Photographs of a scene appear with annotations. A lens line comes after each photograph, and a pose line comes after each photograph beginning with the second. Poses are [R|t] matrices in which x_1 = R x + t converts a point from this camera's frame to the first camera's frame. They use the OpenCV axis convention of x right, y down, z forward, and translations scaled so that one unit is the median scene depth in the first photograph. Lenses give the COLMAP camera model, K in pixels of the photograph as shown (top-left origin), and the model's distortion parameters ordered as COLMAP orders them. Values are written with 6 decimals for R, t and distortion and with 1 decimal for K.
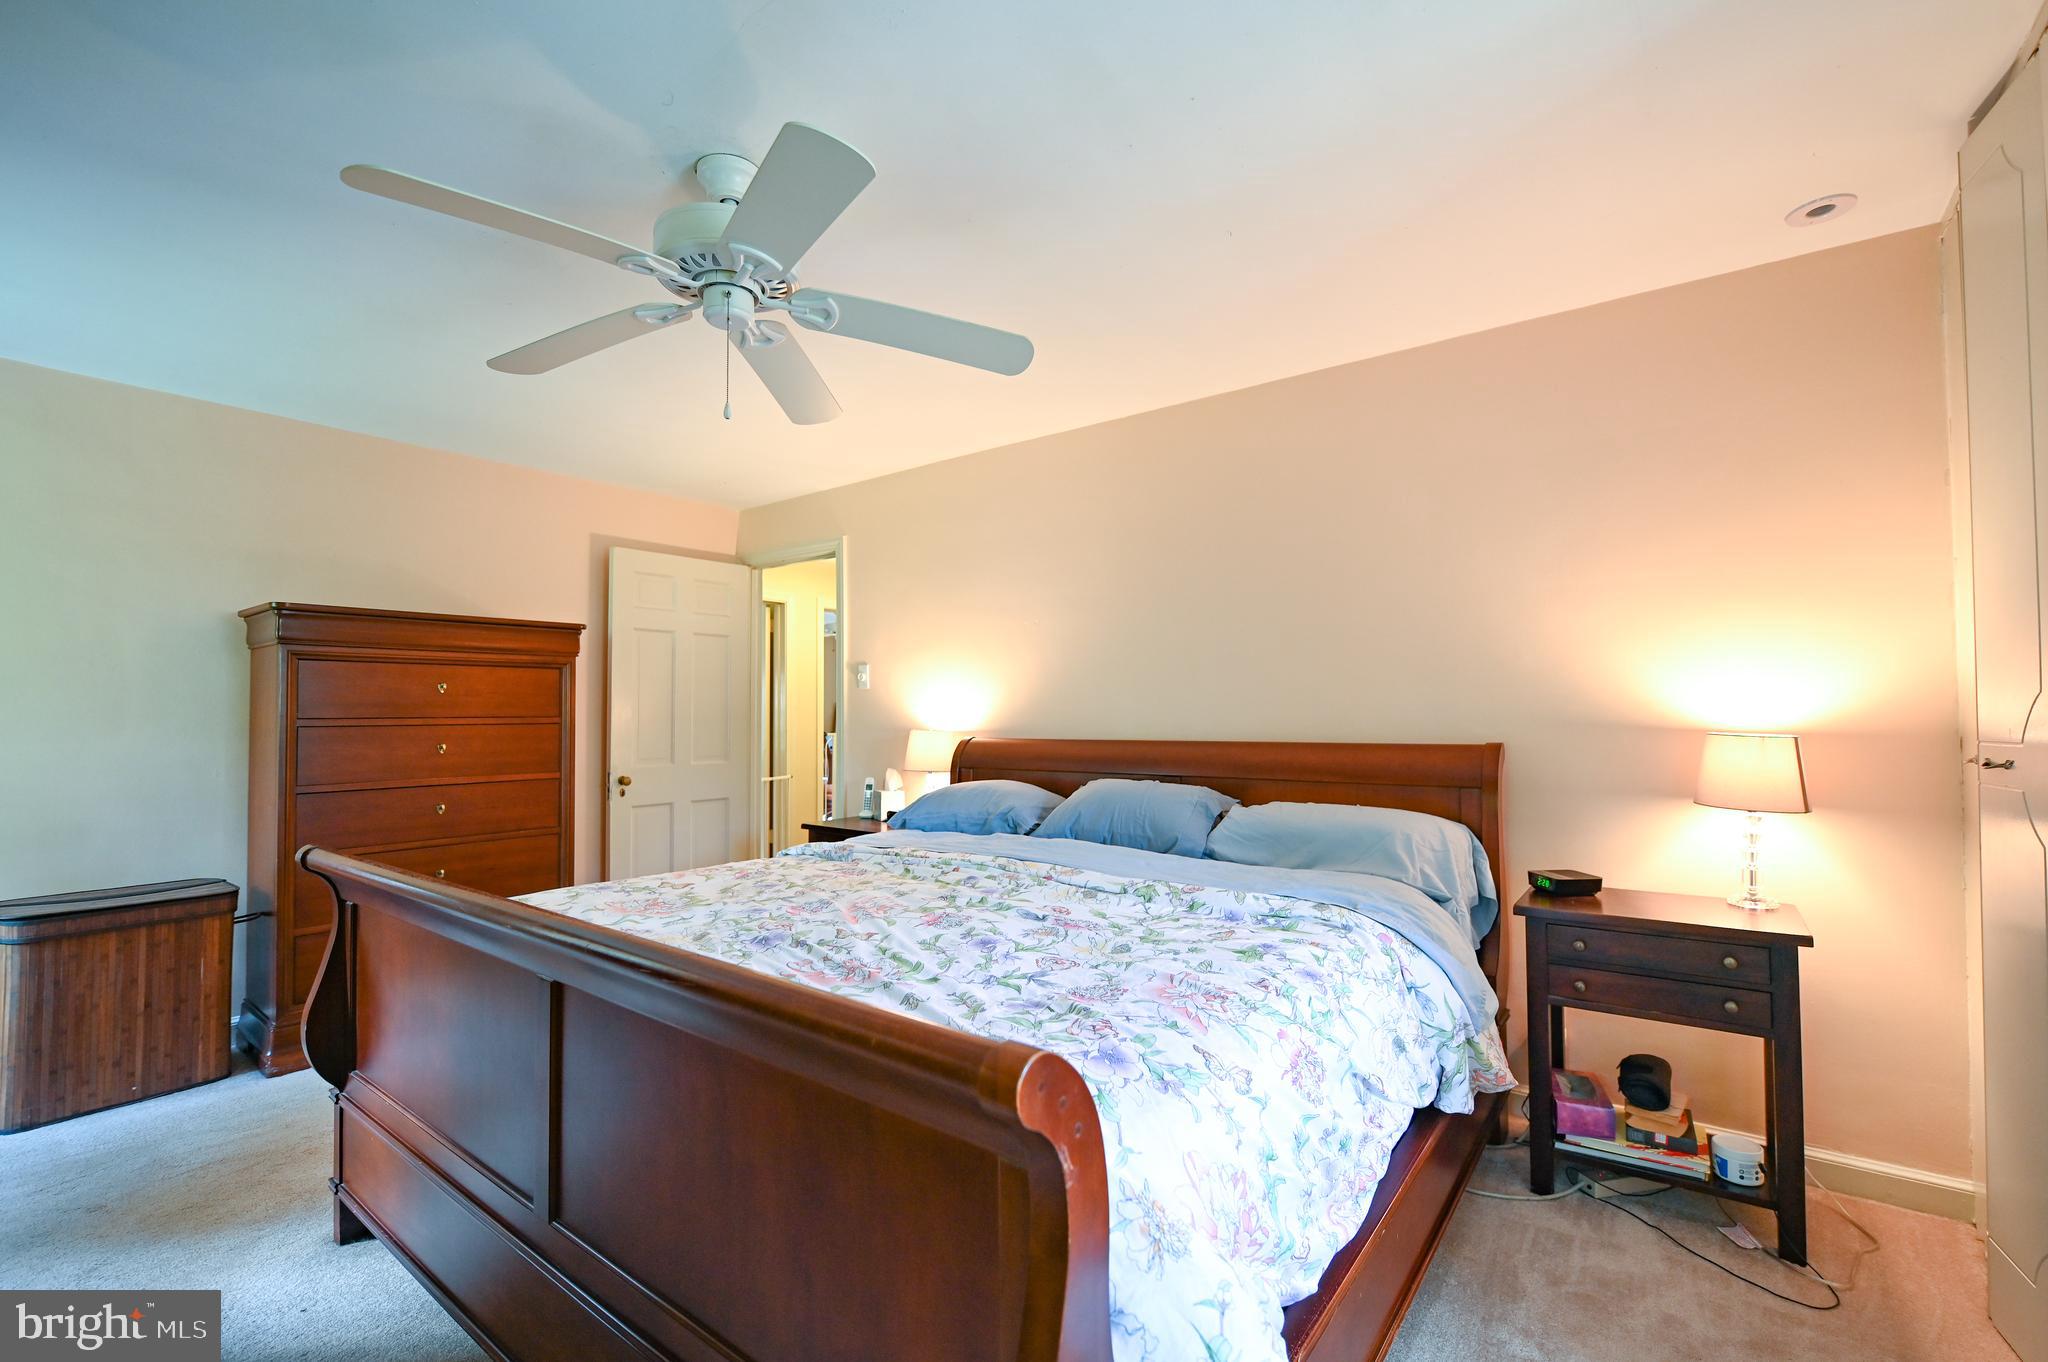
lens RADIAL K [[907.6, 0, 1027.4], [0, 907.6, 683.6], [0, 0, 1]] dist [-0.009051, 0.000072]
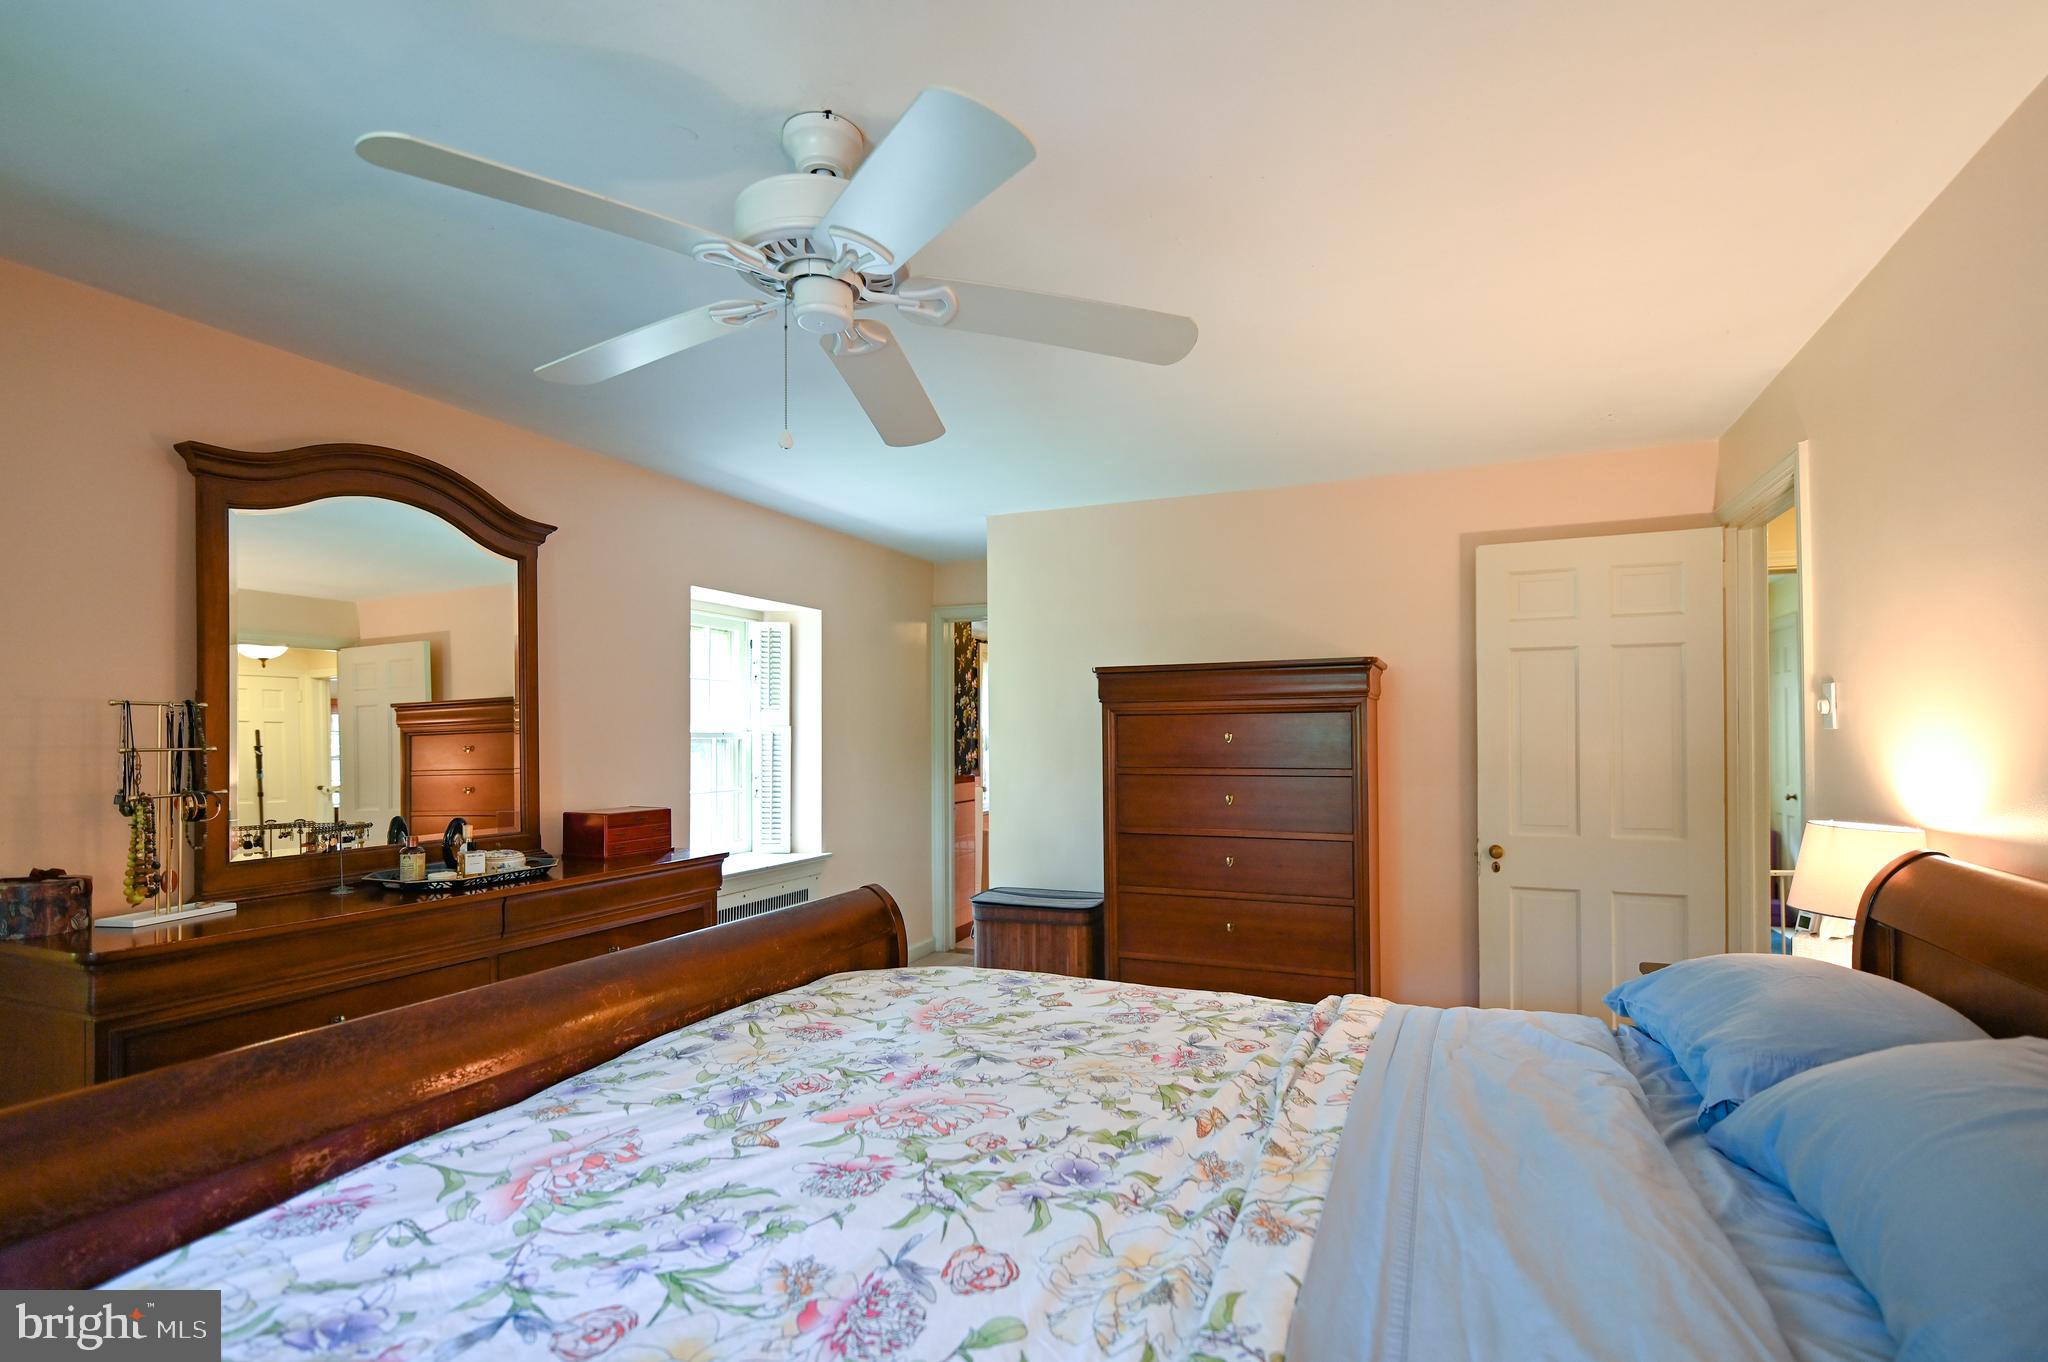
lens RADIAL K [[958.5, 0, 1024.0], [0, 958.5, 681.0], [0, 0, 1]] dist [0.000421, 0.000167]
pose [[0.217193, -0.049071, -0.974895, 0.392995], [0.038701, 0.998383, -0.041631, -0.026179], [0.975361, -0.028688, 0.218741, 0.674511]]
